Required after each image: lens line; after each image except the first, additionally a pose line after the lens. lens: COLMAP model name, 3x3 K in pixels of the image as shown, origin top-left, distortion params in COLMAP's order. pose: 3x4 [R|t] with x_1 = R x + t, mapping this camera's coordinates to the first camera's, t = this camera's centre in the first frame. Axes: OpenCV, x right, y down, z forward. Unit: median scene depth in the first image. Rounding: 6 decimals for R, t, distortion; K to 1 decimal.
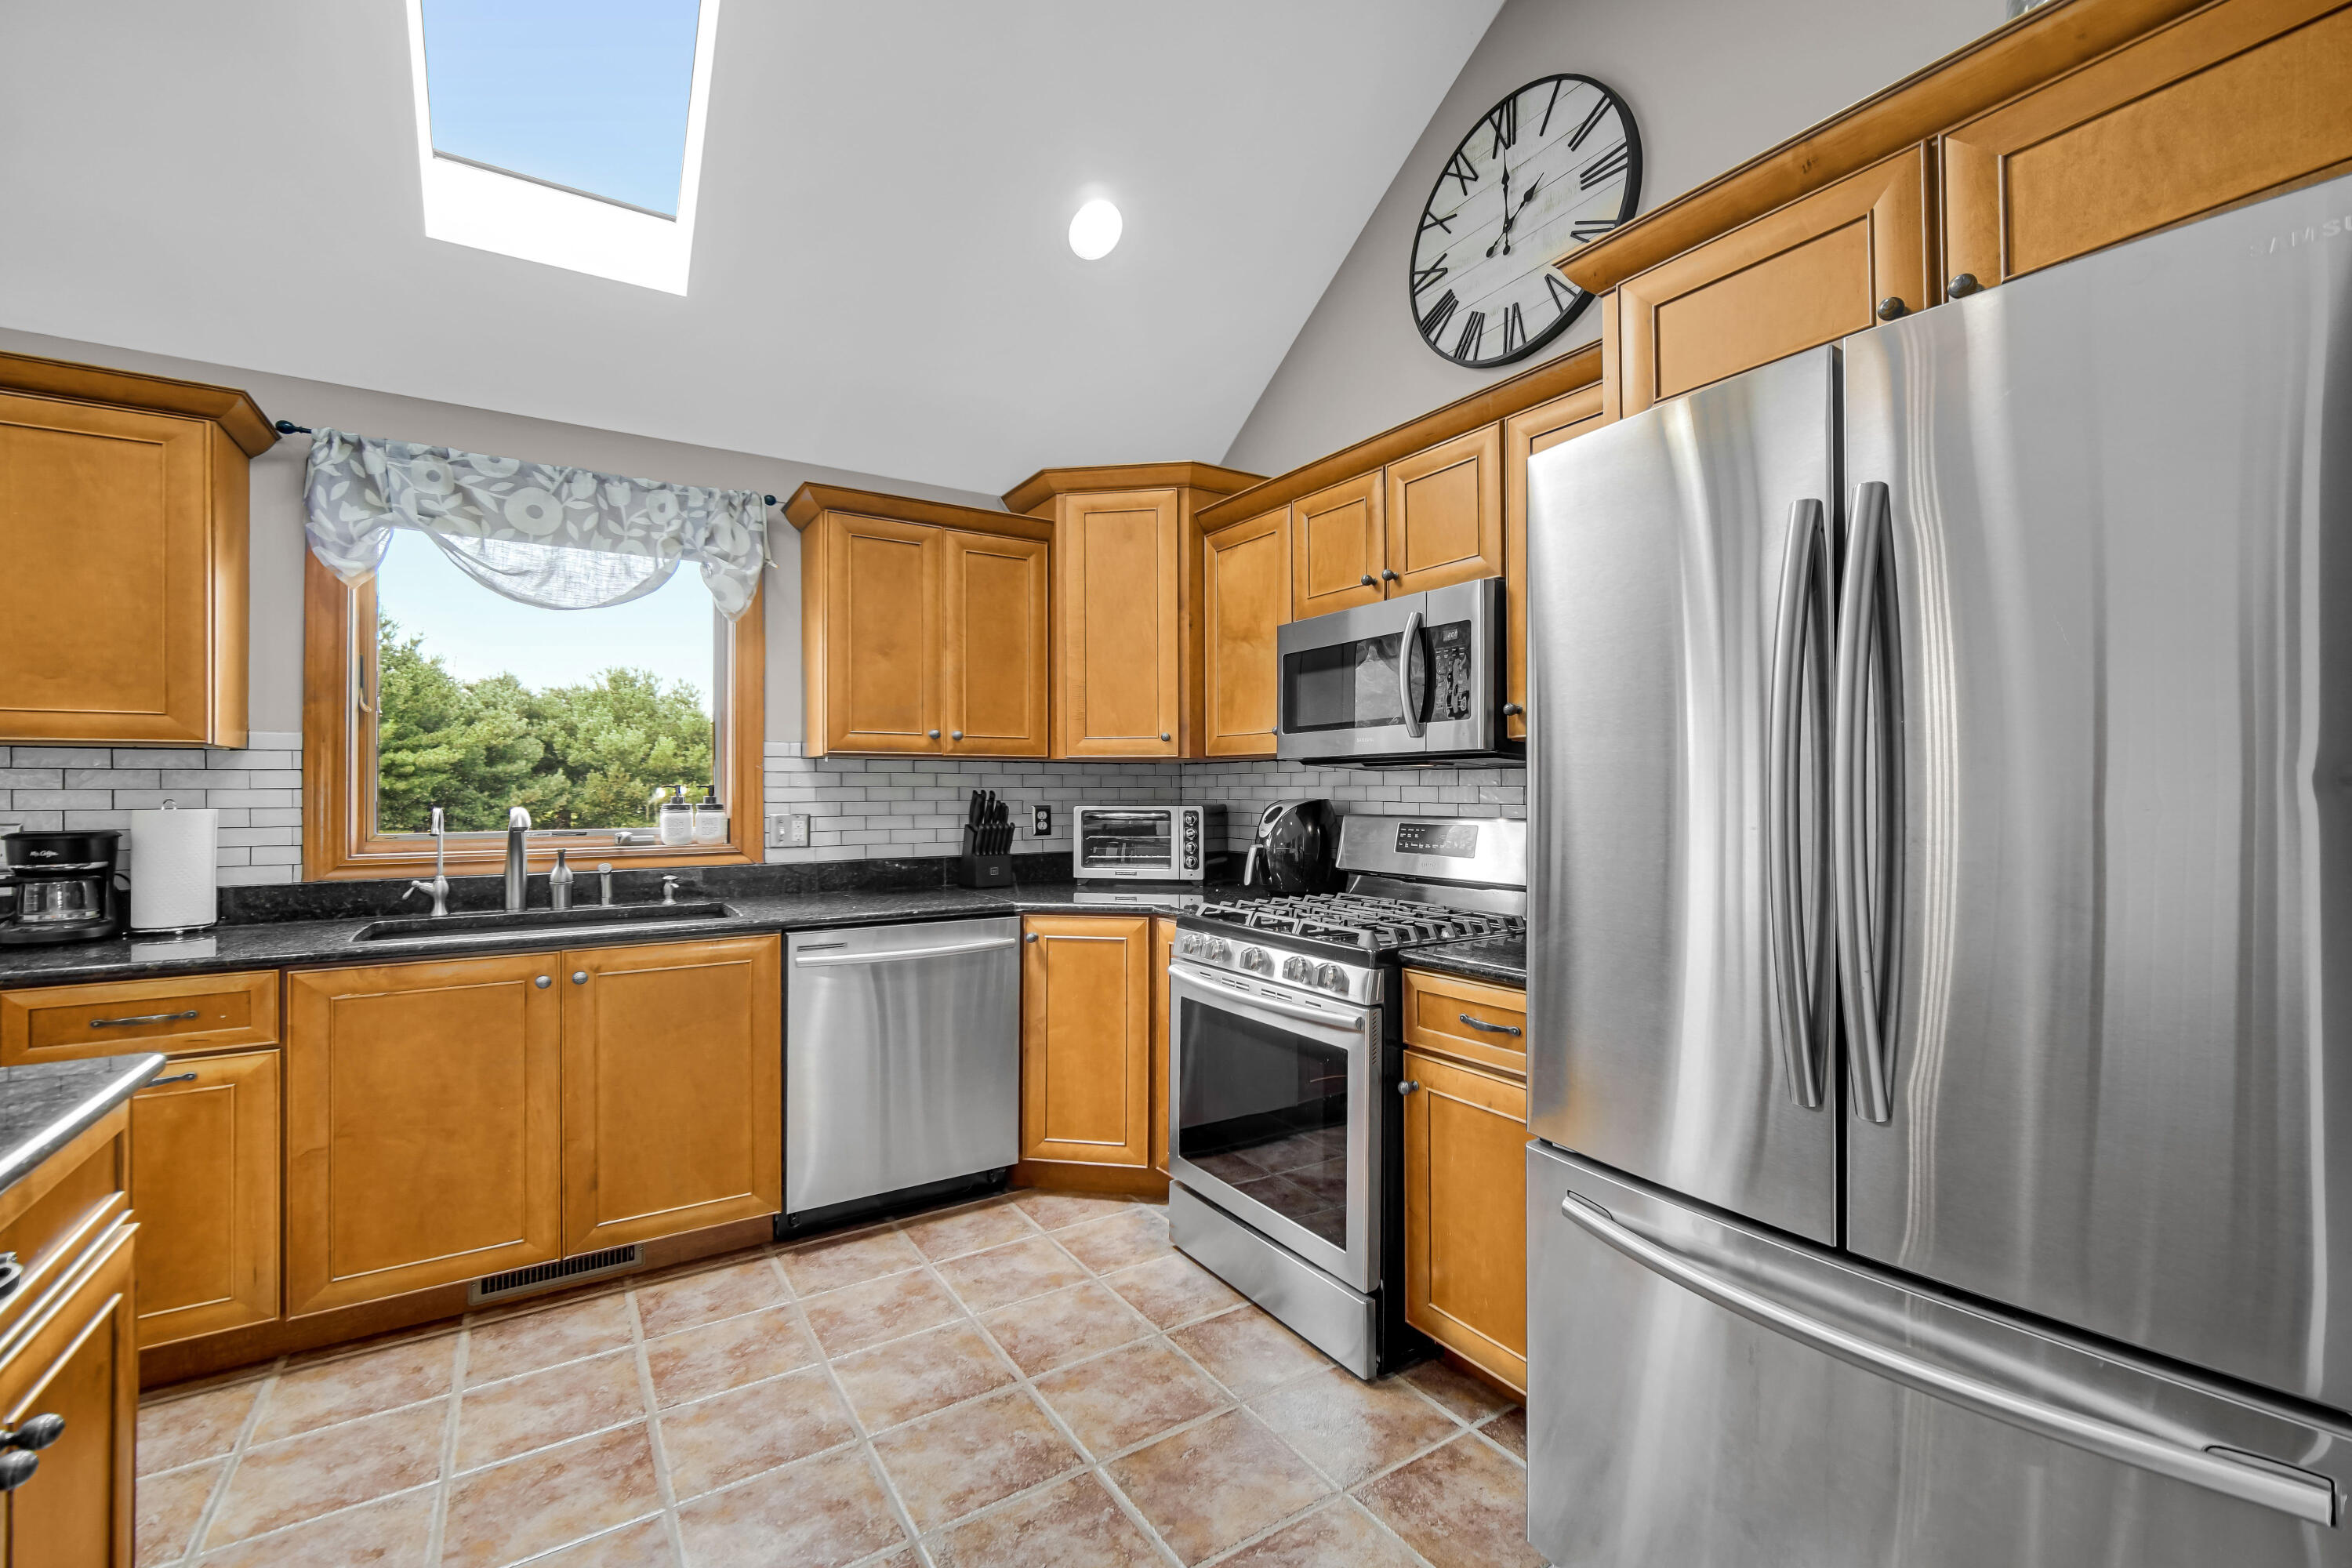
lens RADIAL K [[941.7, 0, 1187.0], [0, 941.7, 779.4], [0, 0, 1]] dist [-0.000808, -0.000183]
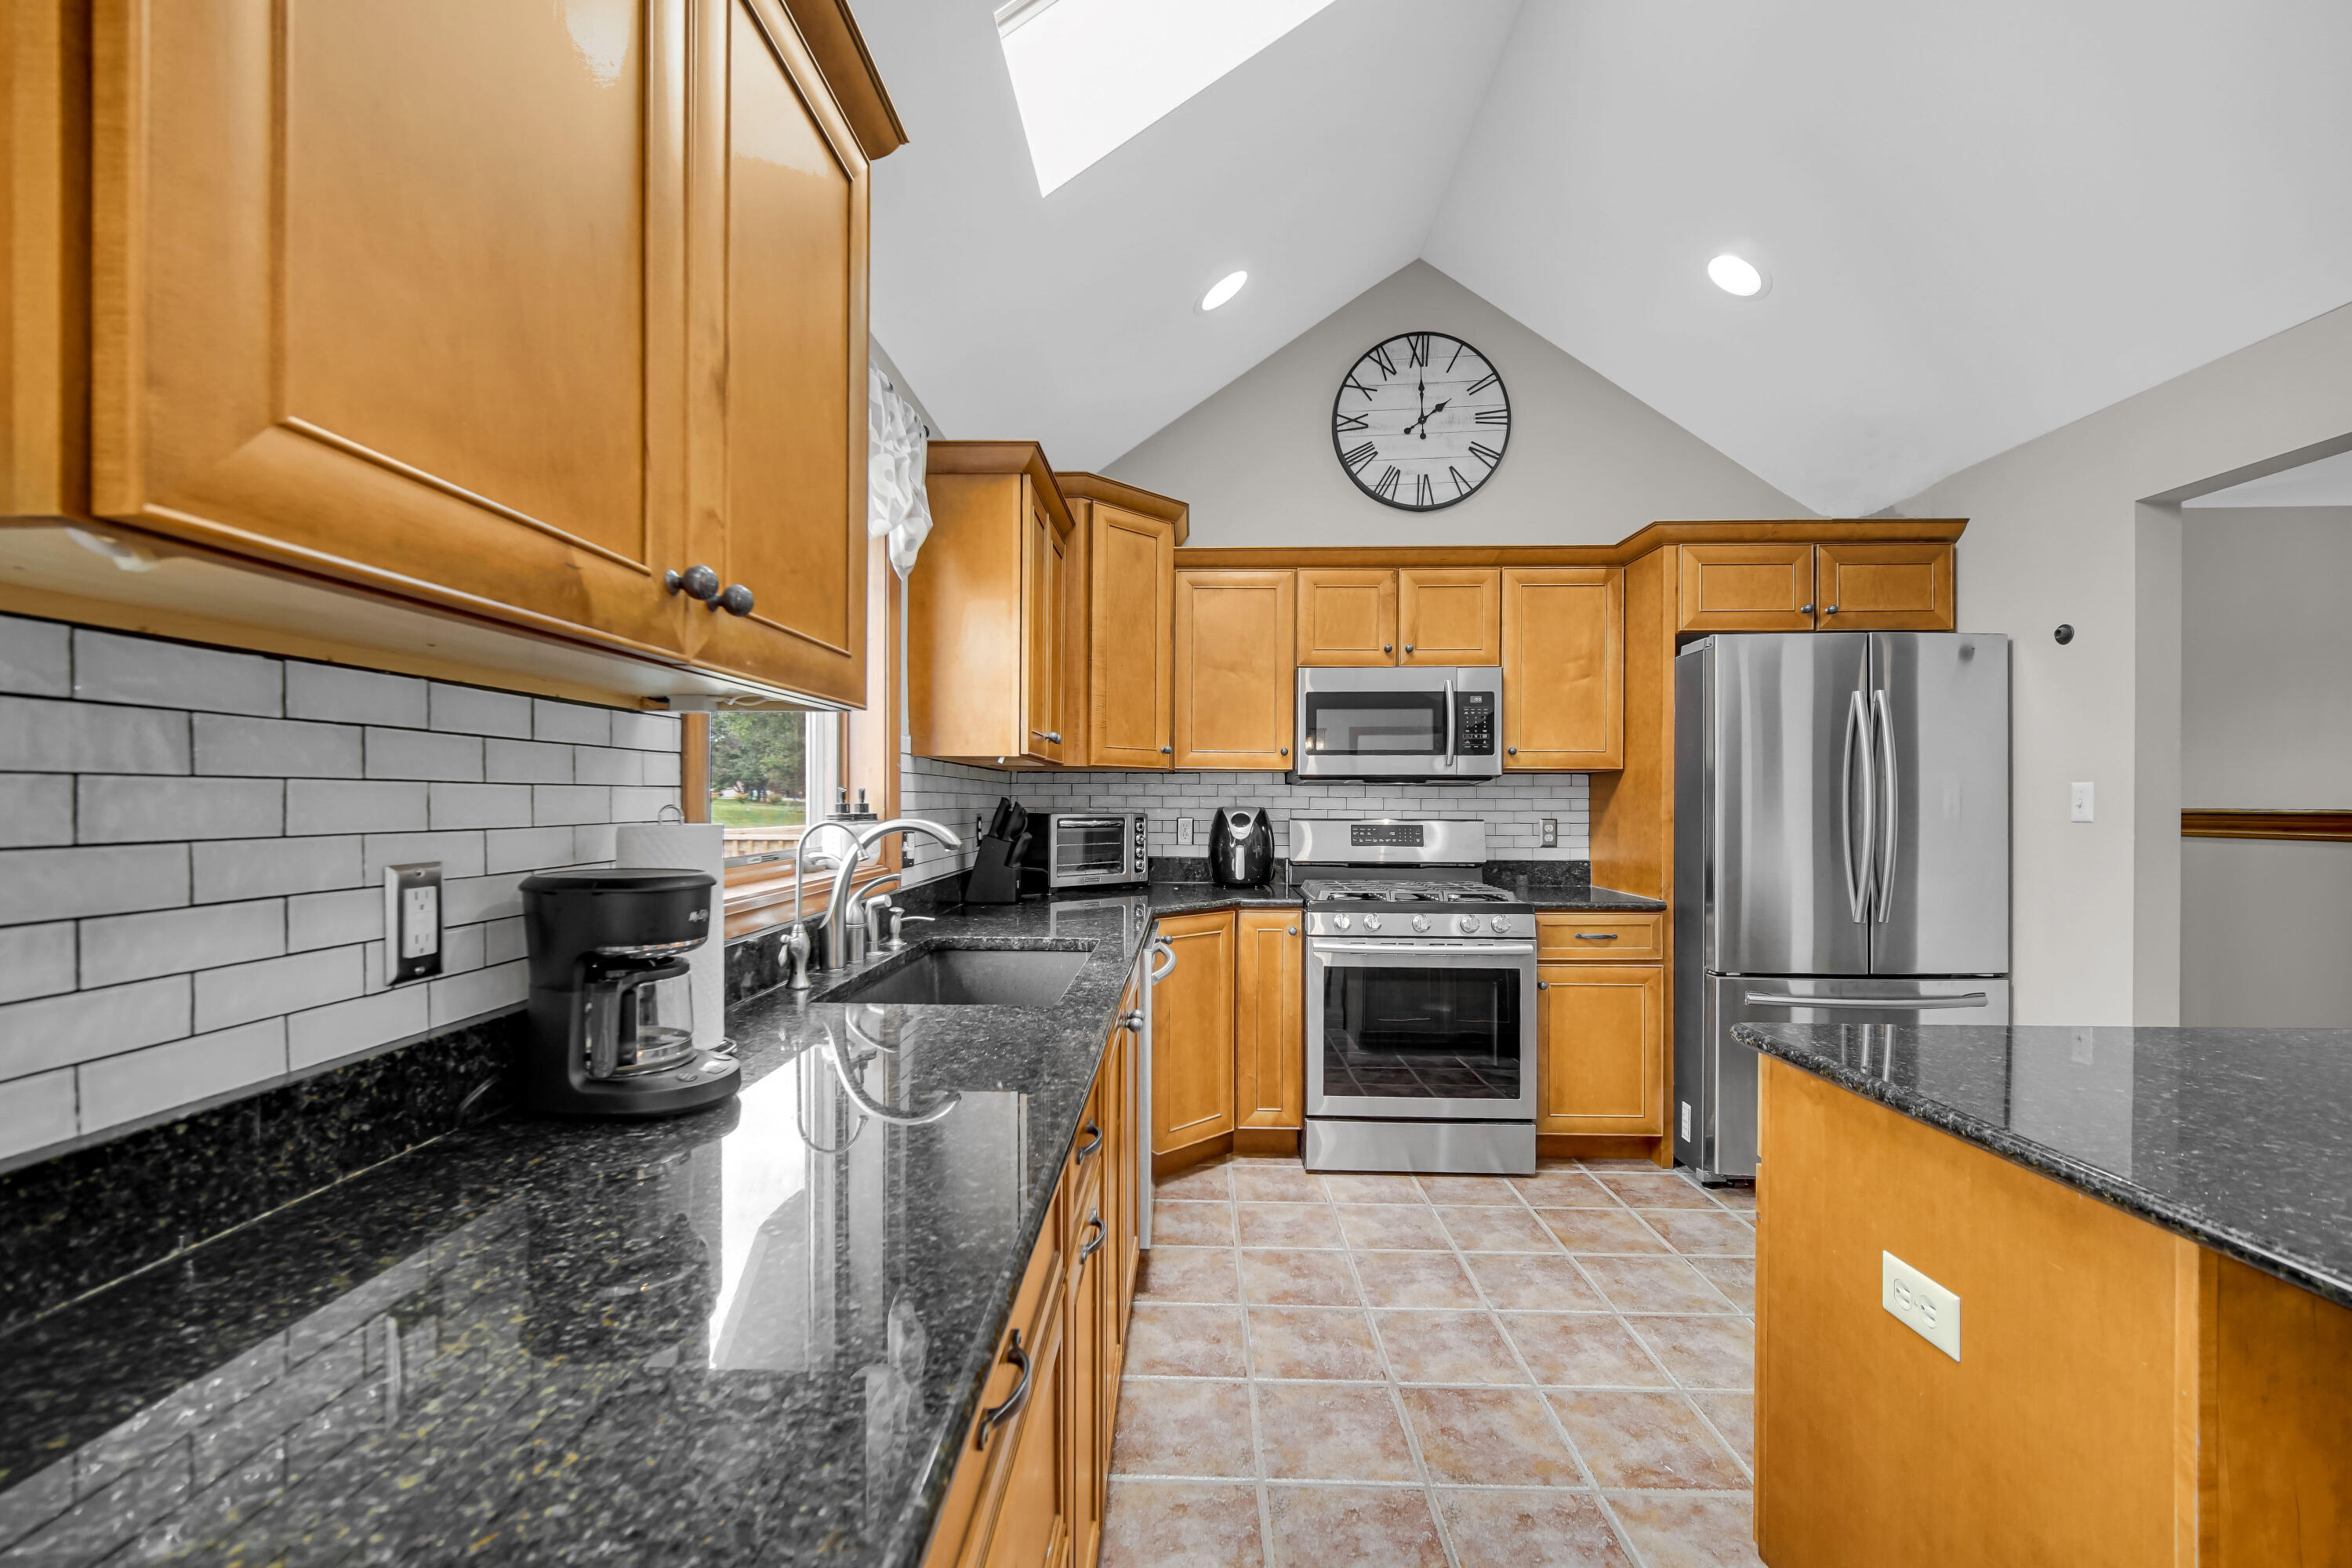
lens RADIAL K [[988.3, 0, 1161.3], [0, 988.3, 801.3], [0, 0, 1]] dist [0.001336, 0.000052]
pose [[0.601024, 0.005129, 0.799214, -1.143915], [-0.015196, 0.999872, 0.005011, 0.010023], [-0.799086, -0.015157, 0.601025, 0.384286]]
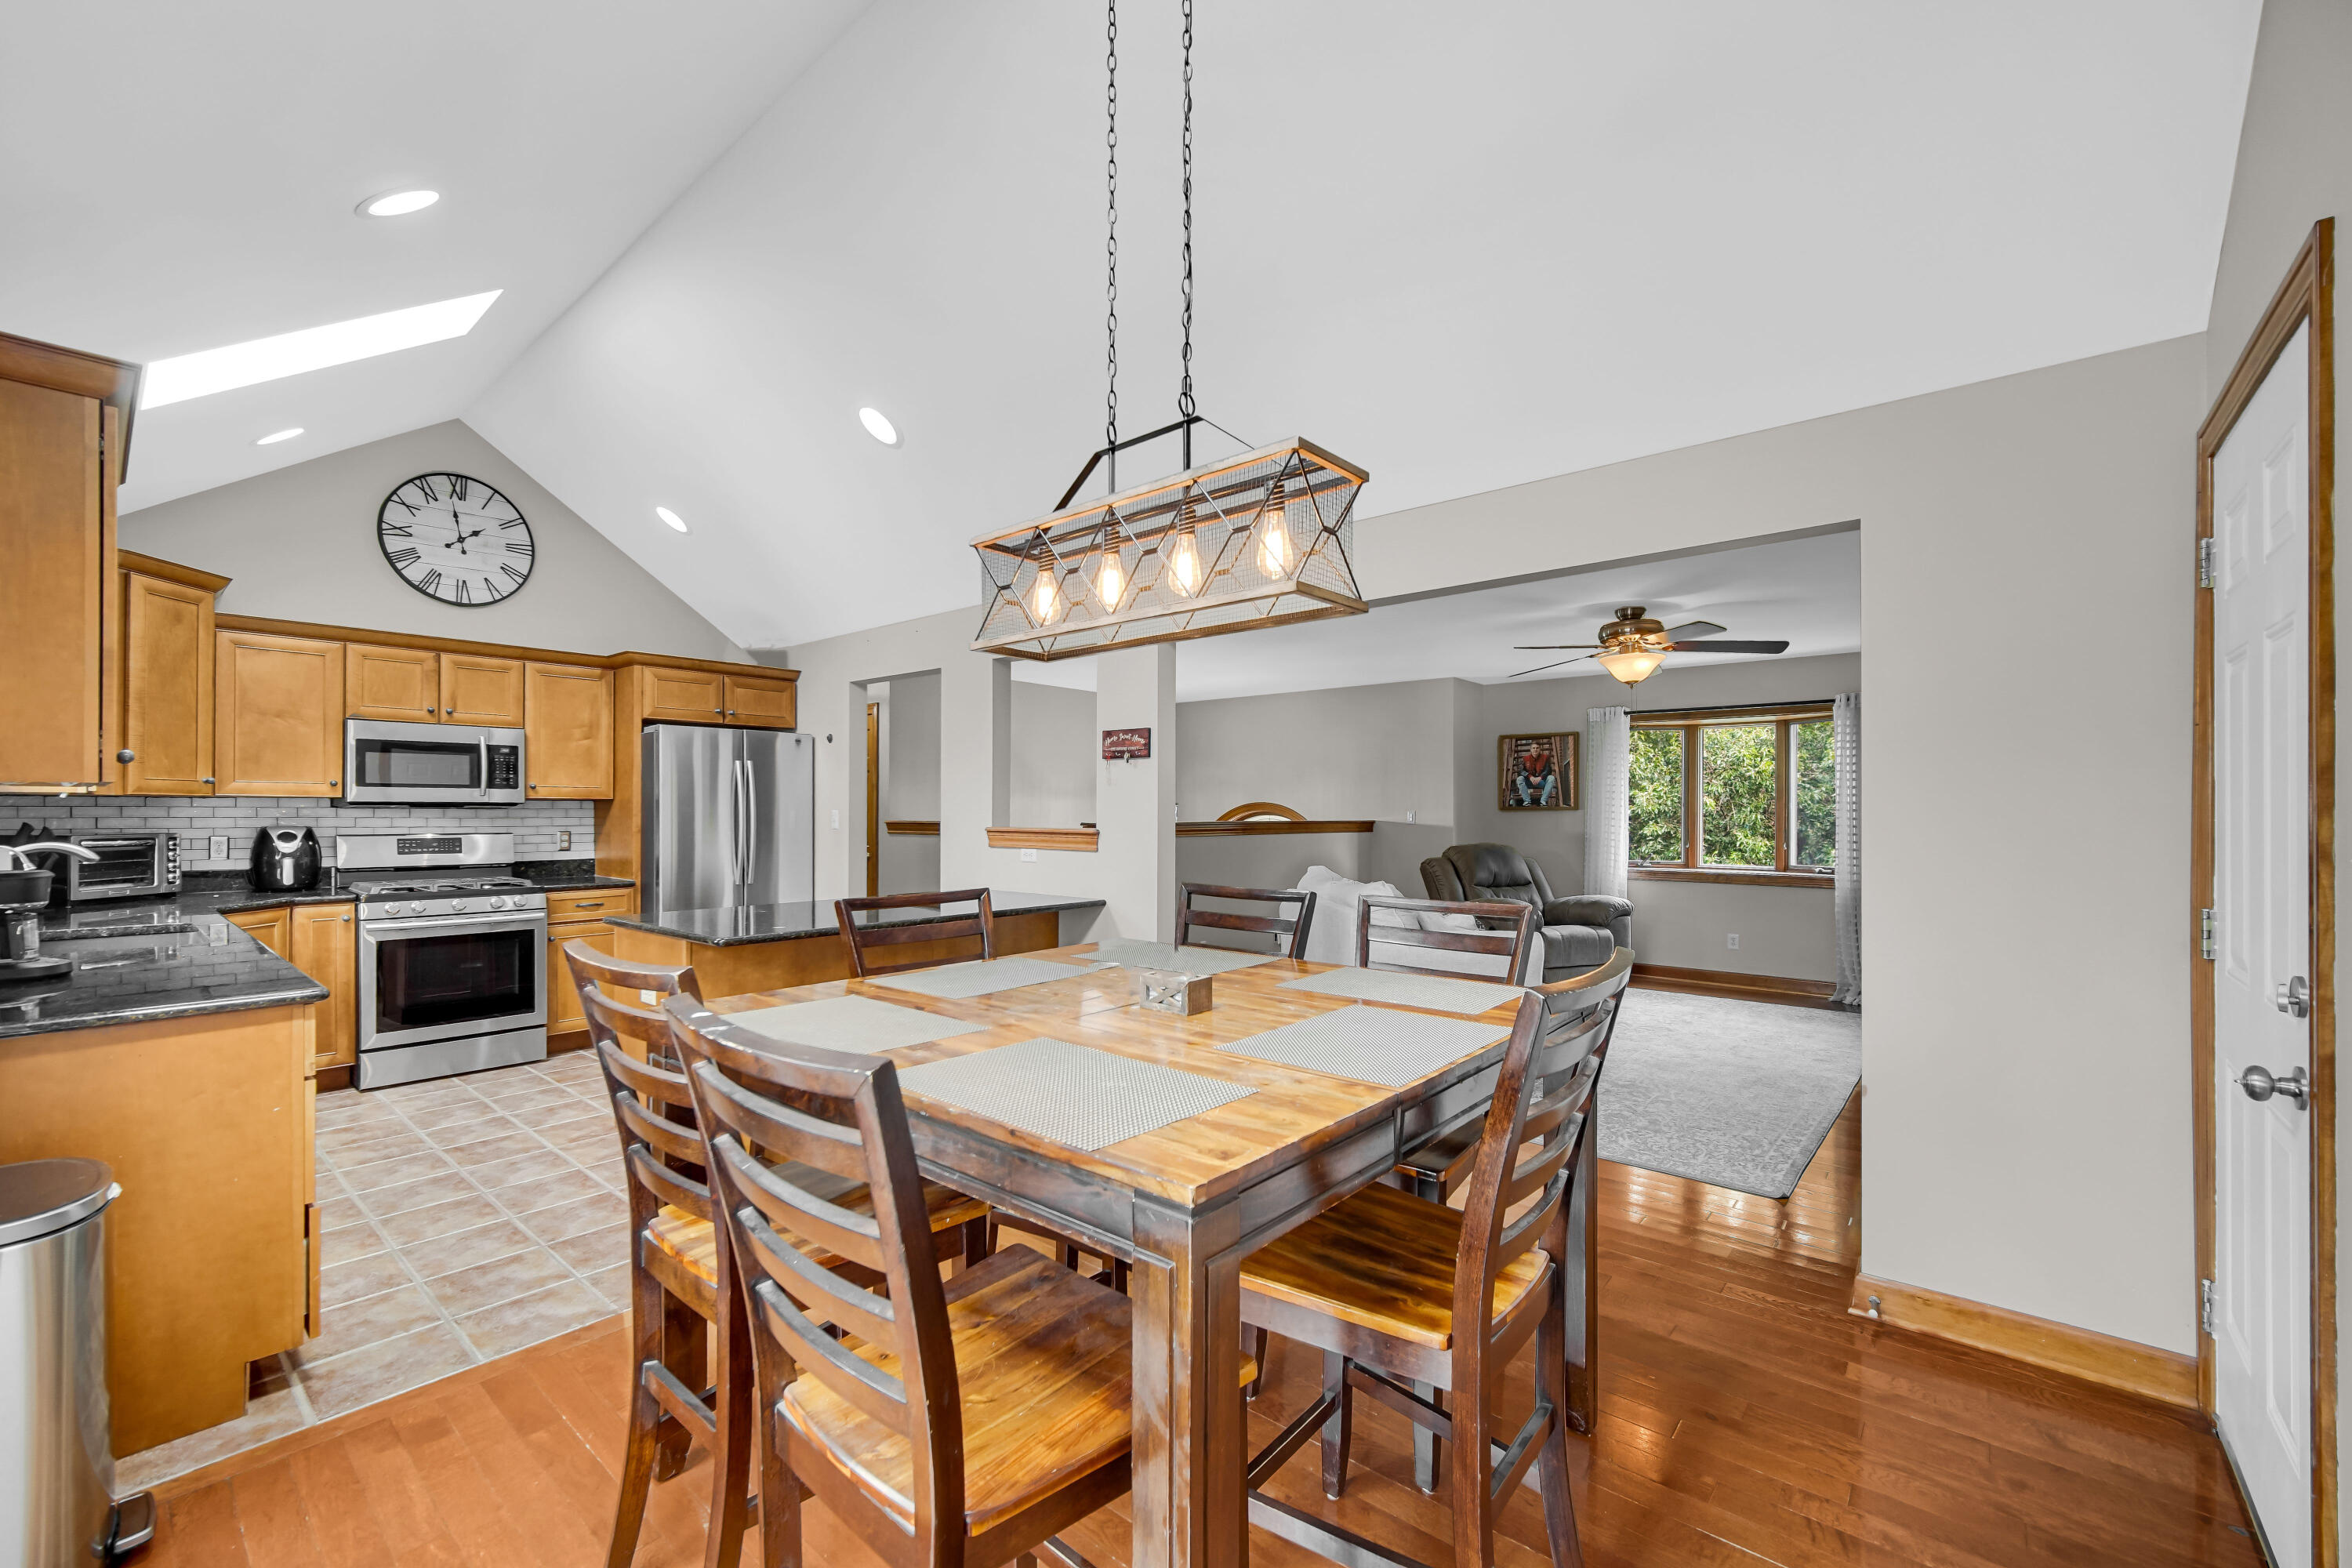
lens RADIAL K [[941.7, 0, 1132.1], [0, 941.7, 811.4], [0, 0, 1]] dist [-0.000808, -0.000183]
pose [[-0.224392, 0.001908, 0.974497, -1.941302], [-0.014568, 0.999880, -0.005313, -0.017248], [-0.974390, -0.015389, -0.224337, 0.043175]]
